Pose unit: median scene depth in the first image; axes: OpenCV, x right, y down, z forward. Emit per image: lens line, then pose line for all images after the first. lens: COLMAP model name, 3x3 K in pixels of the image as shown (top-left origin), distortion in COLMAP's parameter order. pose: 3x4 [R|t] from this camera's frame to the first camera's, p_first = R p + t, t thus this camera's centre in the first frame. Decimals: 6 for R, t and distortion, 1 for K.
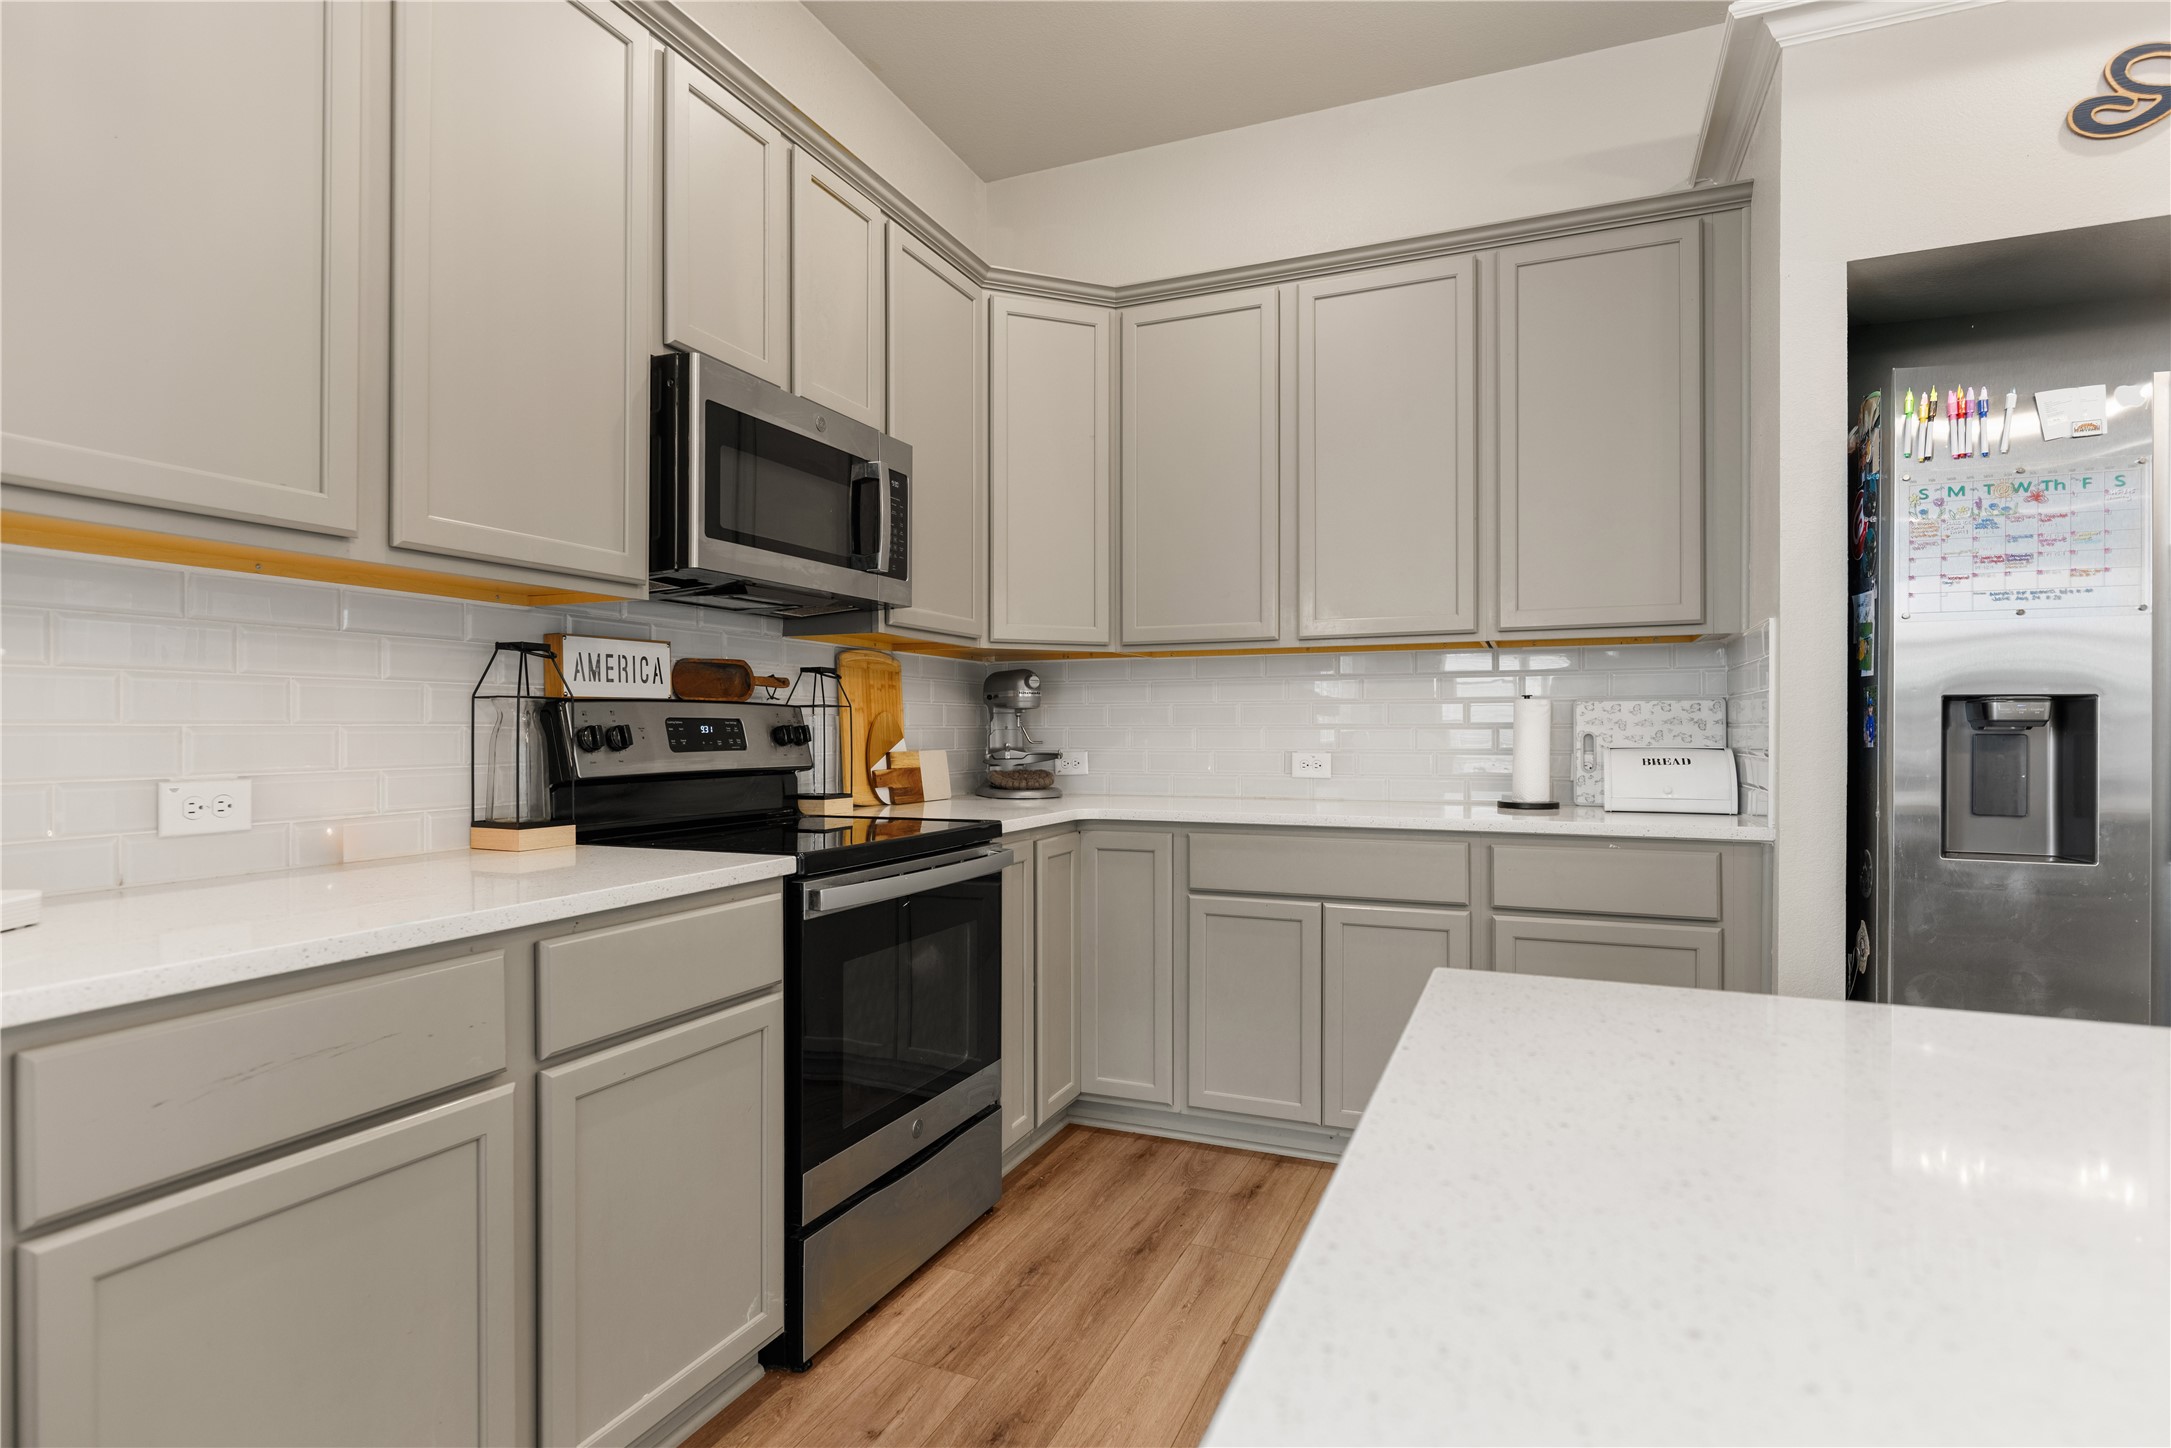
lens RADIAL K [[1104.6, 0, 1087.7], [0, 1104.6, 732.1], [0, 0, 1]] dist [0.005366, 0.001150]
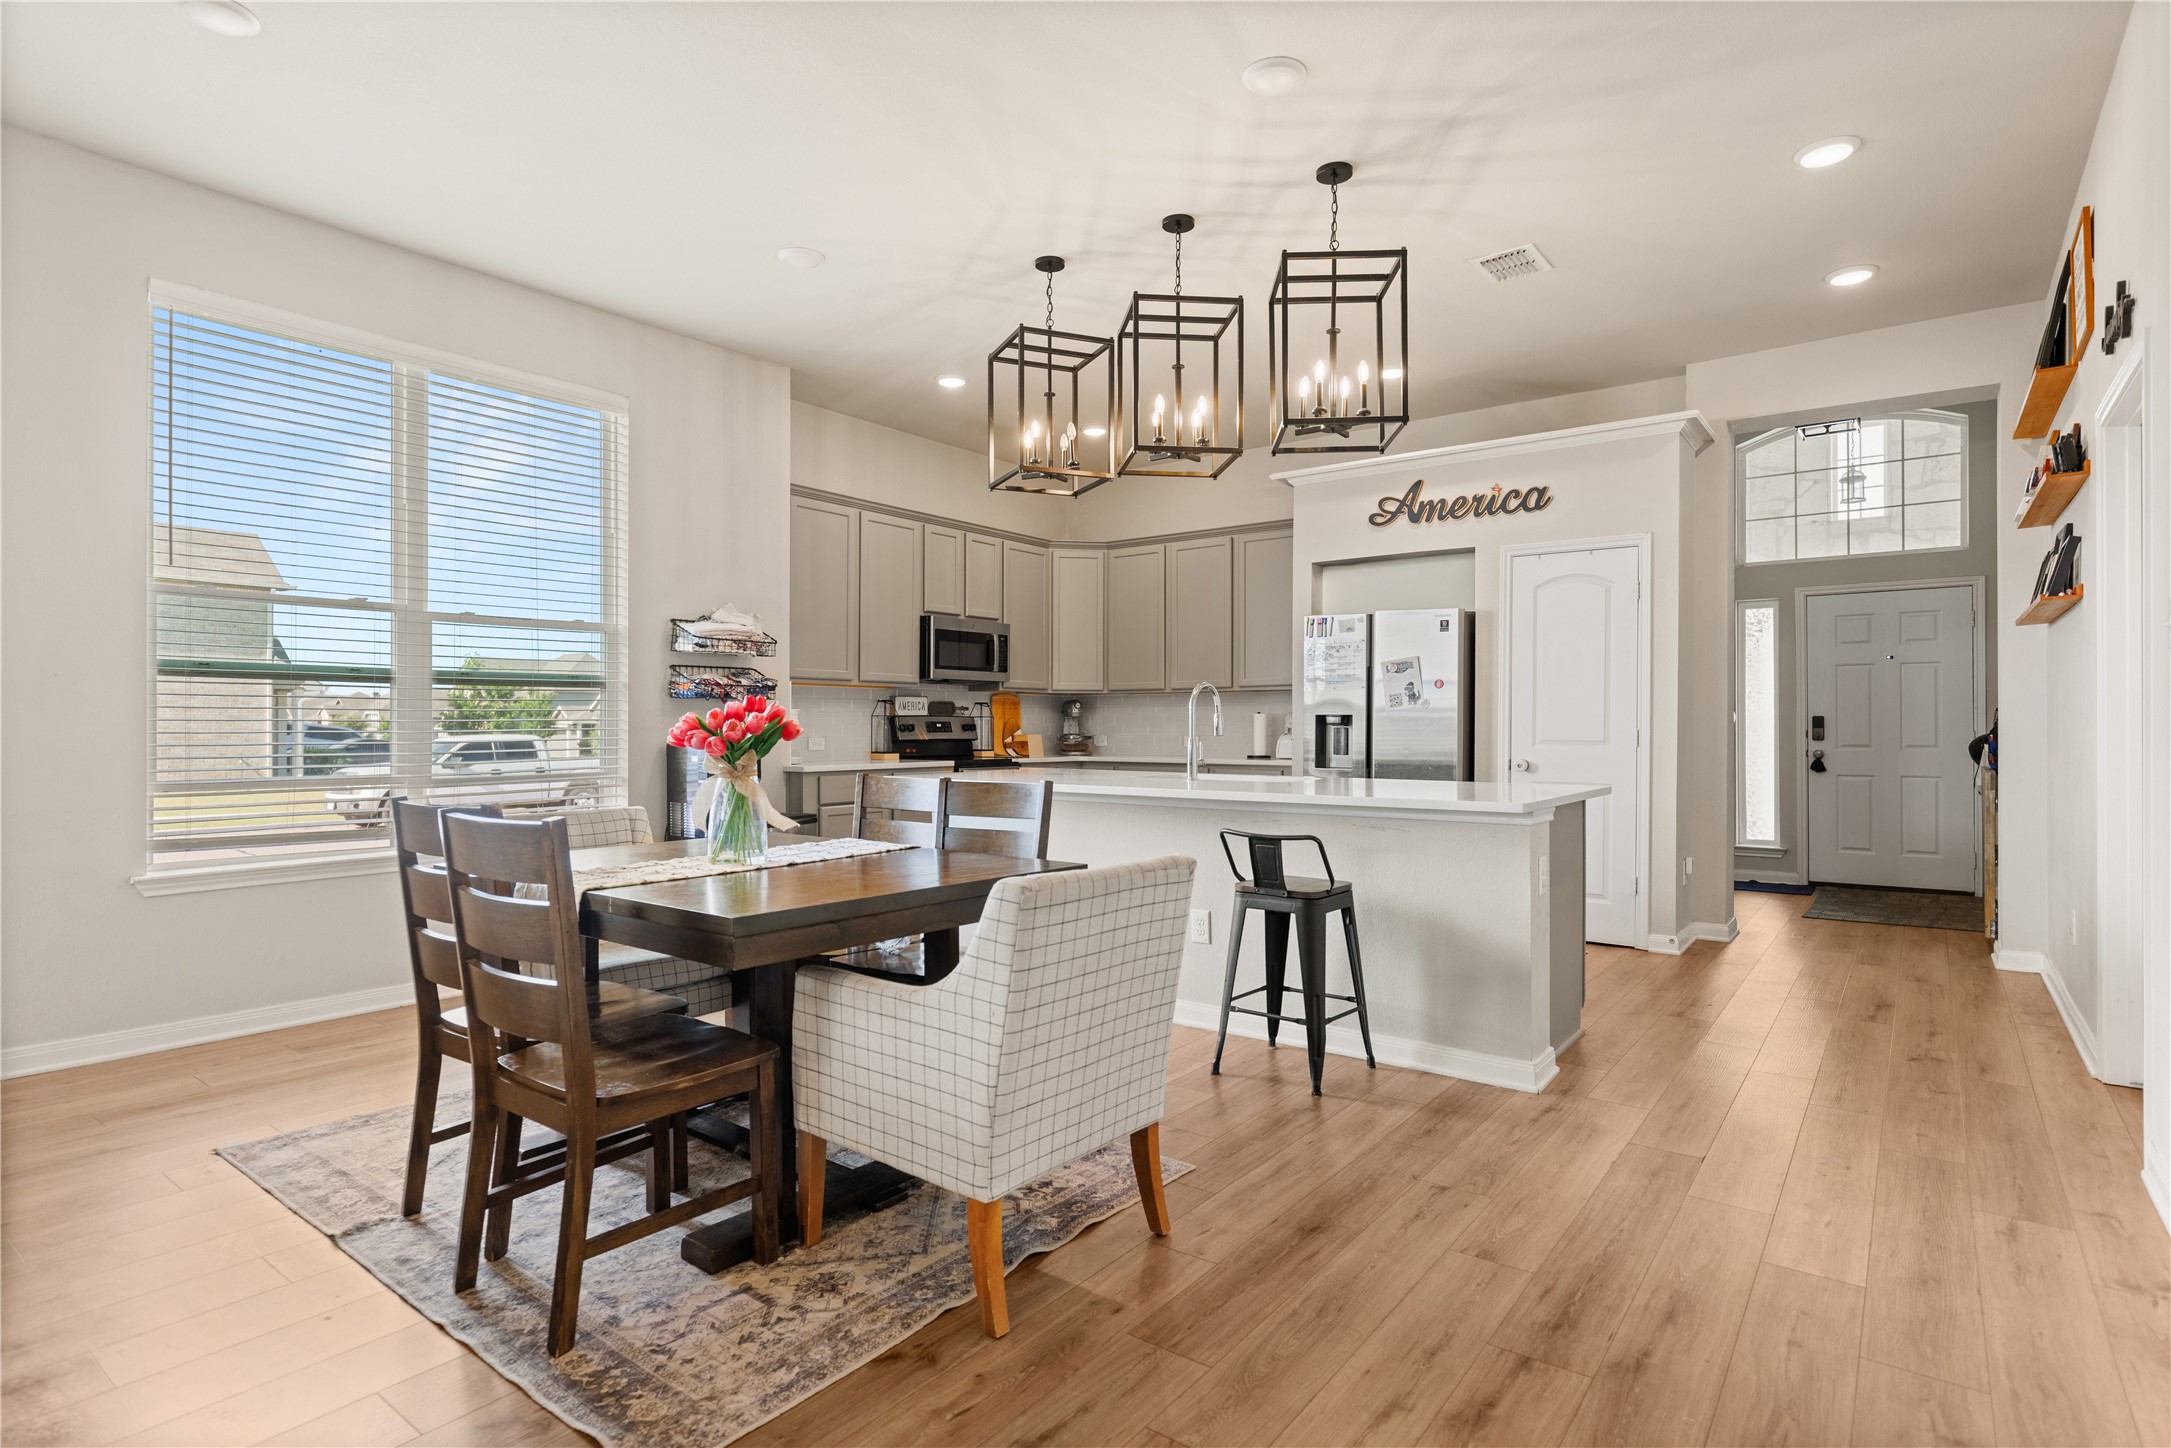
lens RADIAL K [[1104.6, 0, 1085.2], [0, 1104.6, 721.7], [0, 0, 1]] dist [0.005366, 0.001150]
pose [[0.966868, 0.000390, -0.255276, 0.788118], [-0.002243, 0.999973, -0.006968, 0.007278], [0.255267, 0.007310, 0.966843, -1.761298]]
